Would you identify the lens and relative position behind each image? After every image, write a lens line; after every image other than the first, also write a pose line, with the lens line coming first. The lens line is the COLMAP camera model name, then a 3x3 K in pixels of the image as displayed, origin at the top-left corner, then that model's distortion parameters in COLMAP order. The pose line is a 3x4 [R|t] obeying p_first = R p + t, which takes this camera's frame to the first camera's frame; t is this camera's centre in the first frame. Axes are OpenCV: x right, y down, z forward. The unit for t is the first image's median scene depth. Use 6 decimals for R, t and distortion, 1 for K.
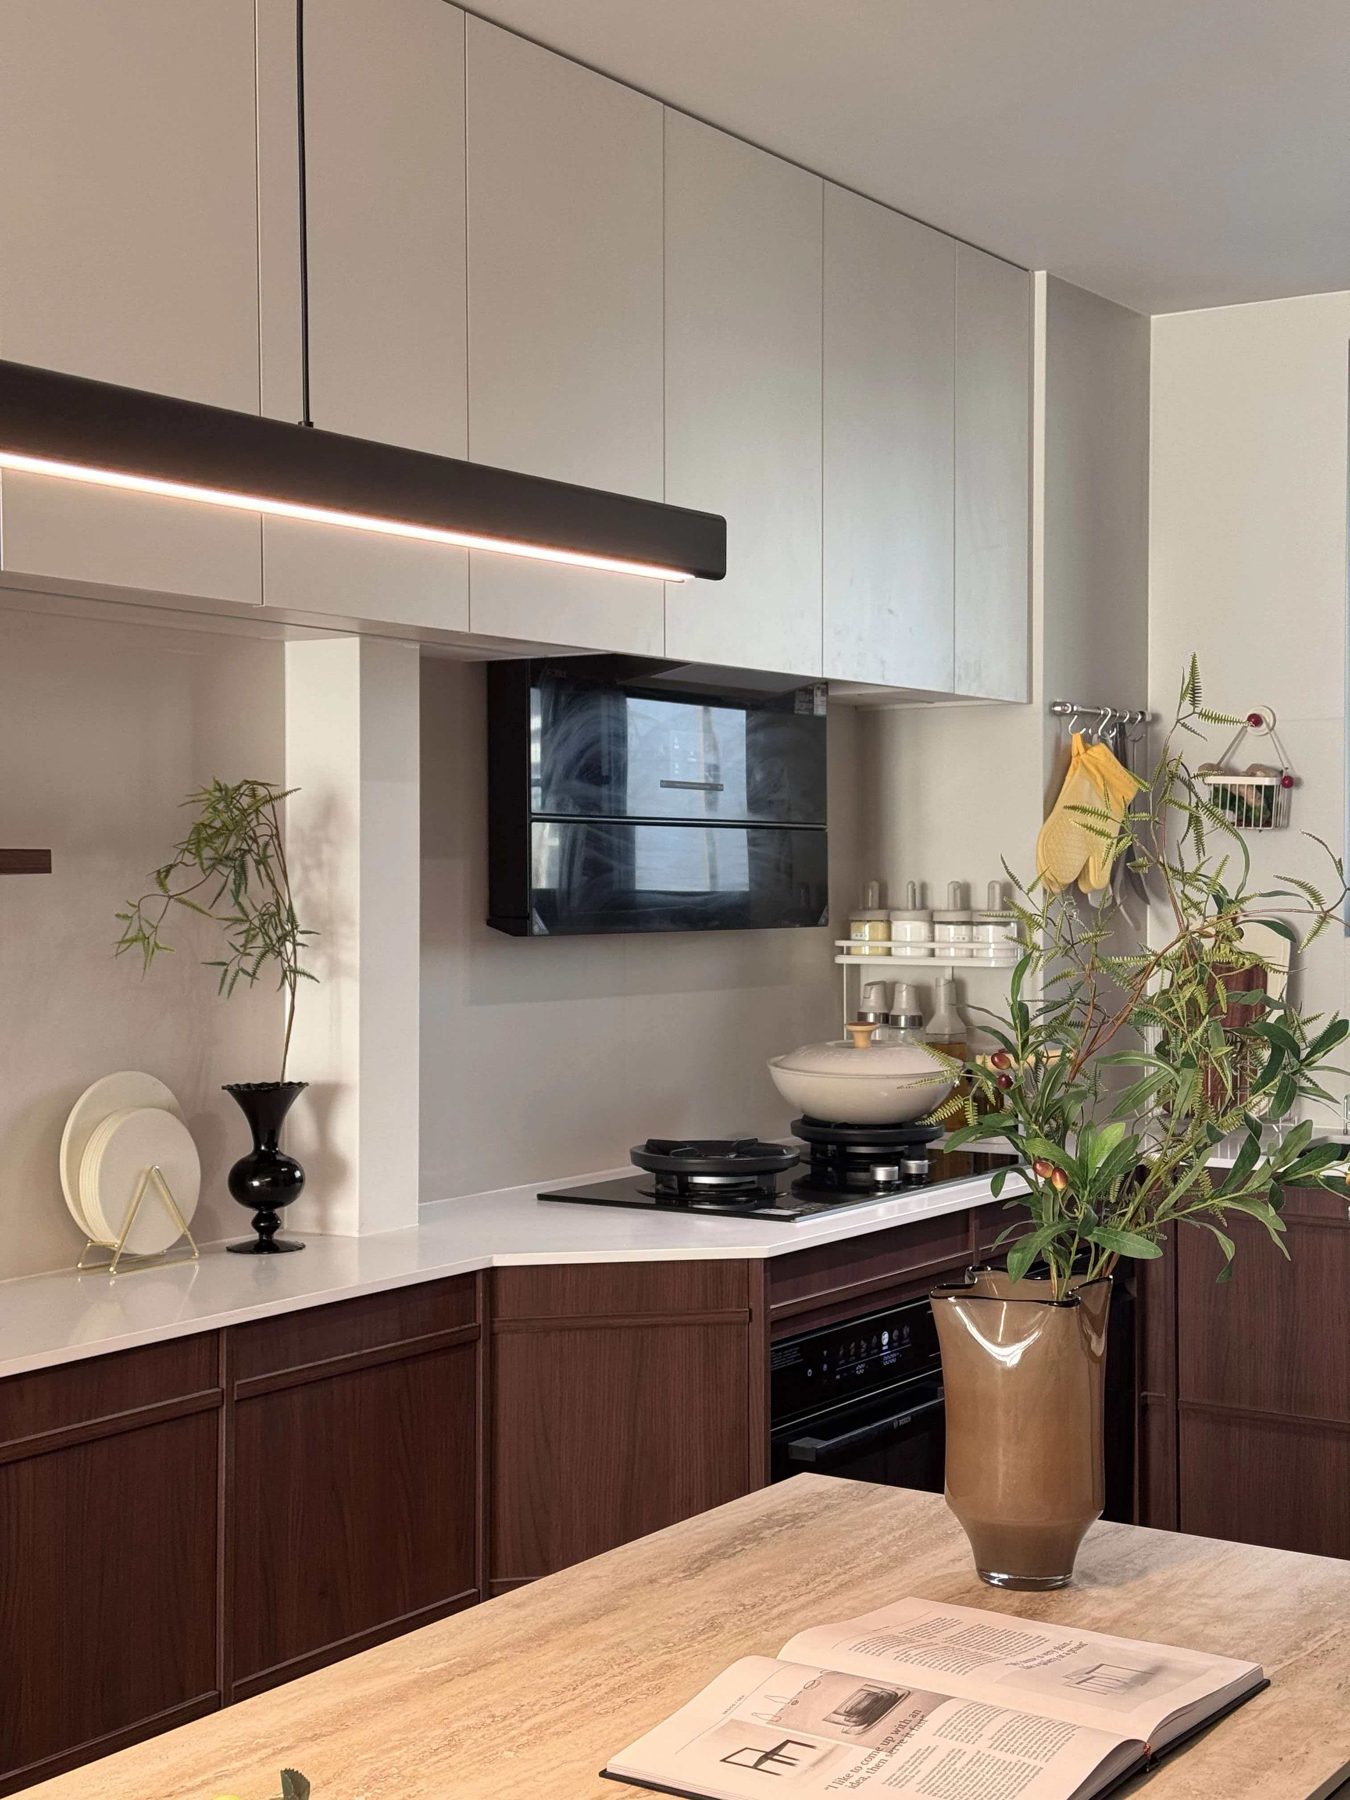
lens RADIAL K [[2469.8, 0, 696.1], [0, 2469.8, 905.8], [0, 0, 1]] dist [0.106471, 0.053797]
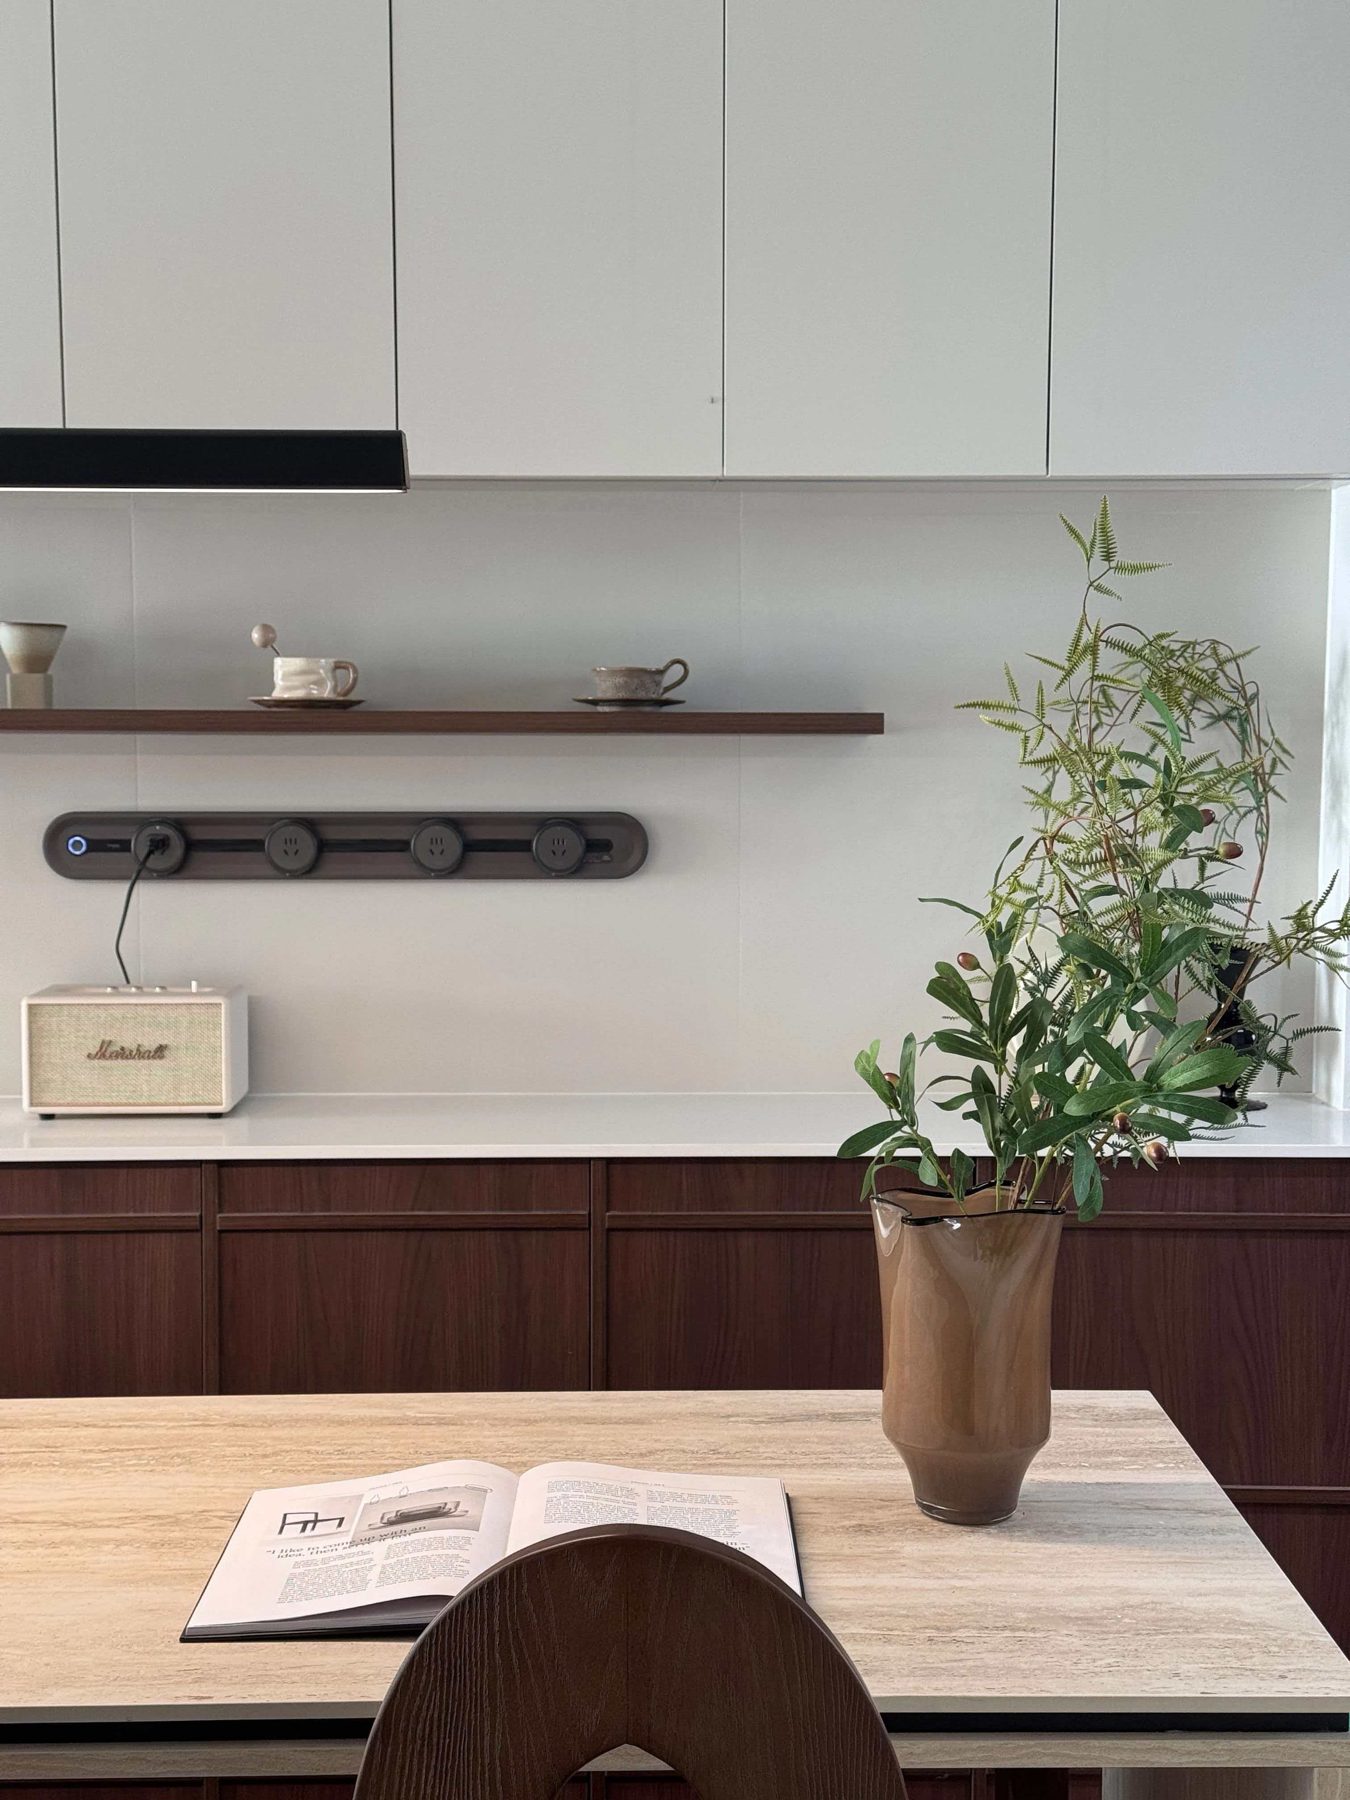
lens RADIAL K [[2469.8, 0, 696.1], [0, 2469.8, 905.8], [0, 0, 1]] dist [0.106471, 0.053797]
pose [[0.567694, 0.068118, -0.820417, 0.823819], [-0.012659, 0.997175, 0.074034, -0.023366], [0.823143, -0.031643, 0.566952, 0.395871]]
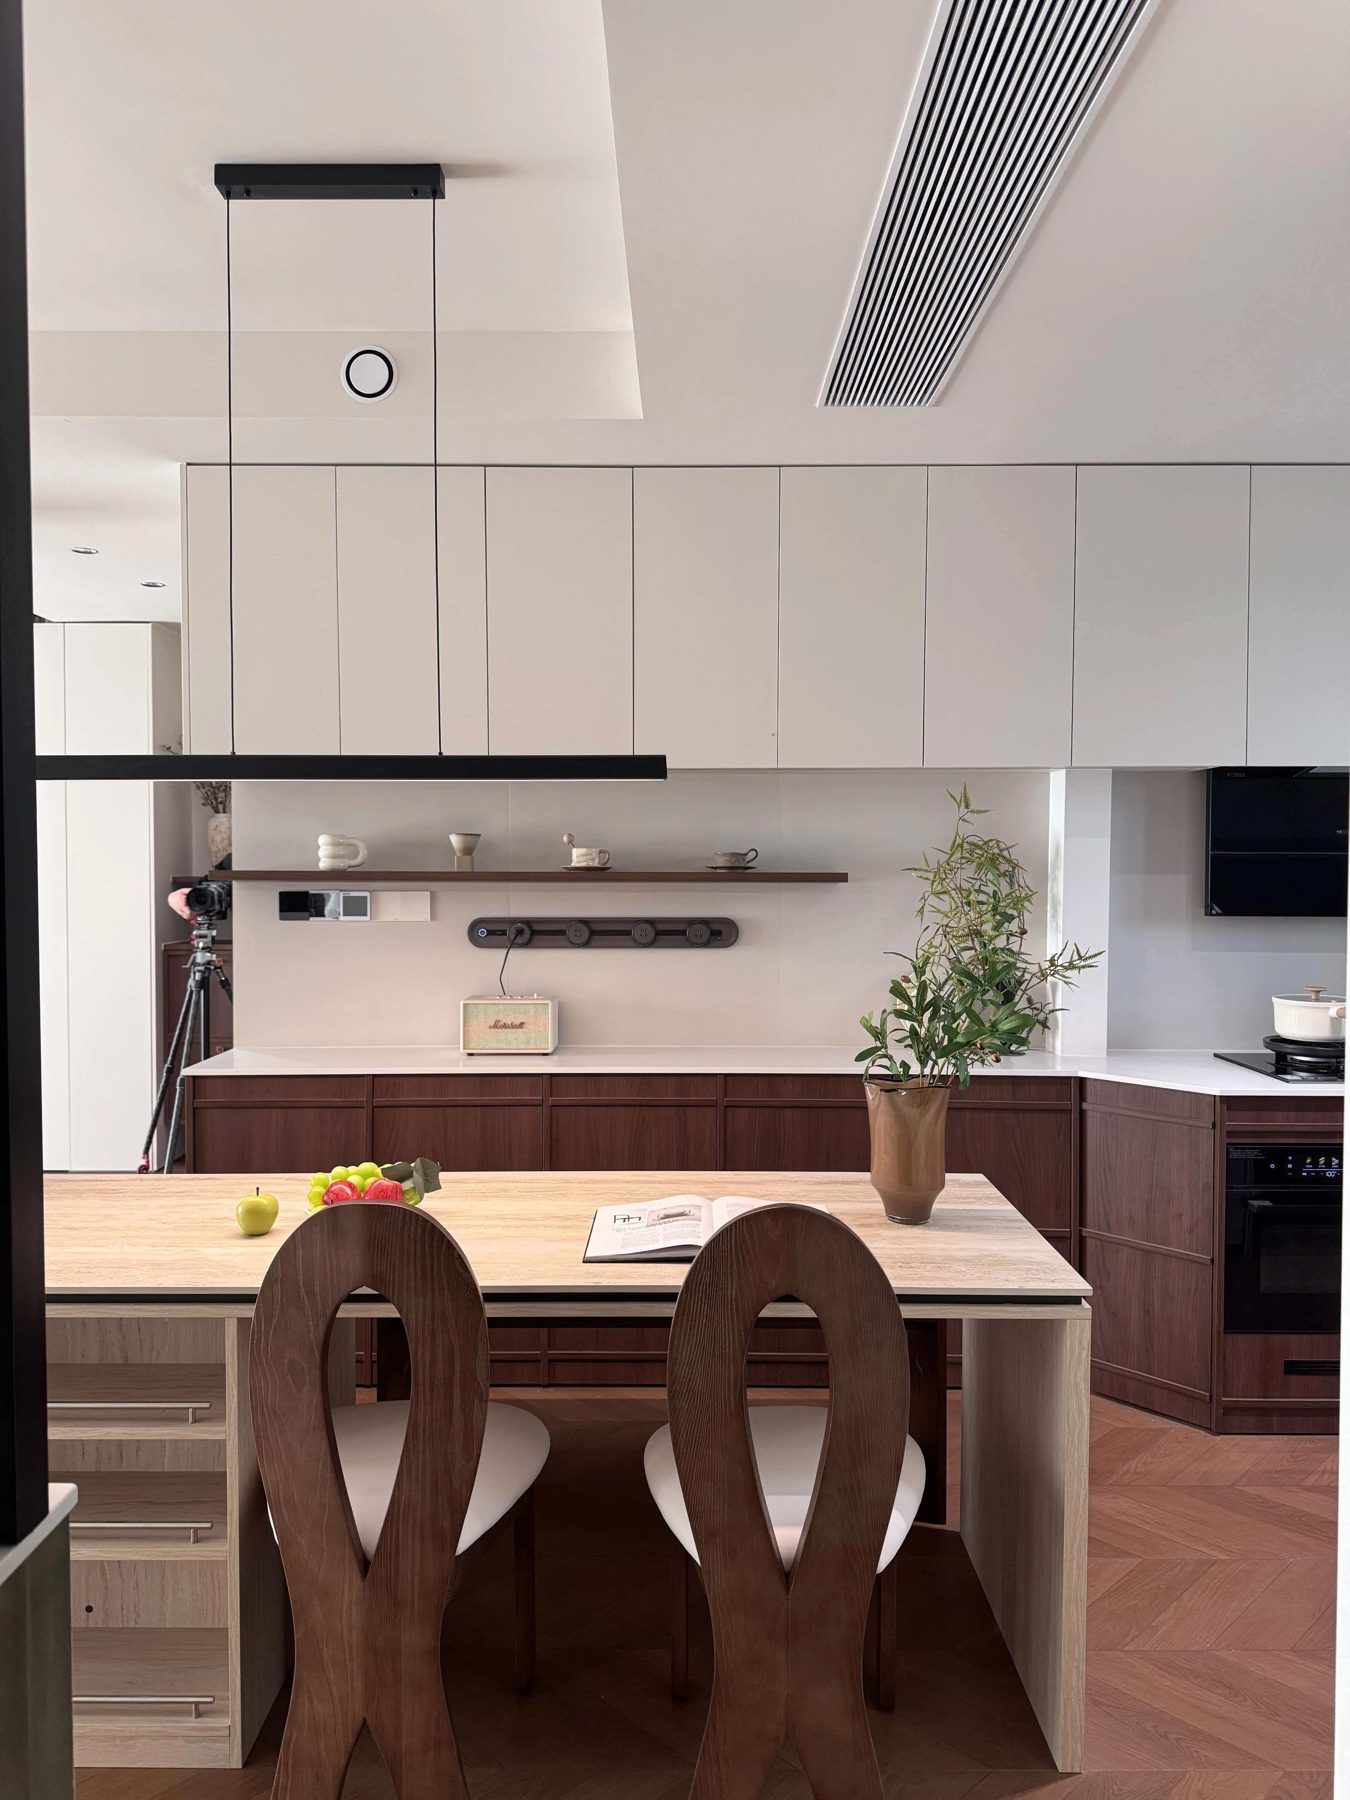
lens RADIAL K [[1238.9, 0, 675.0], [0, 1238.9, 900.0], [0, 0, 1]] dist [0.087484, -0.000894]
pose [[0.542599, 0.022398, -0.839693, 0.919819], [-0.012997, 0.999749, 0.018269, -0.021346], [0.839891, 0.001001, 0.542753, 0.248548]]
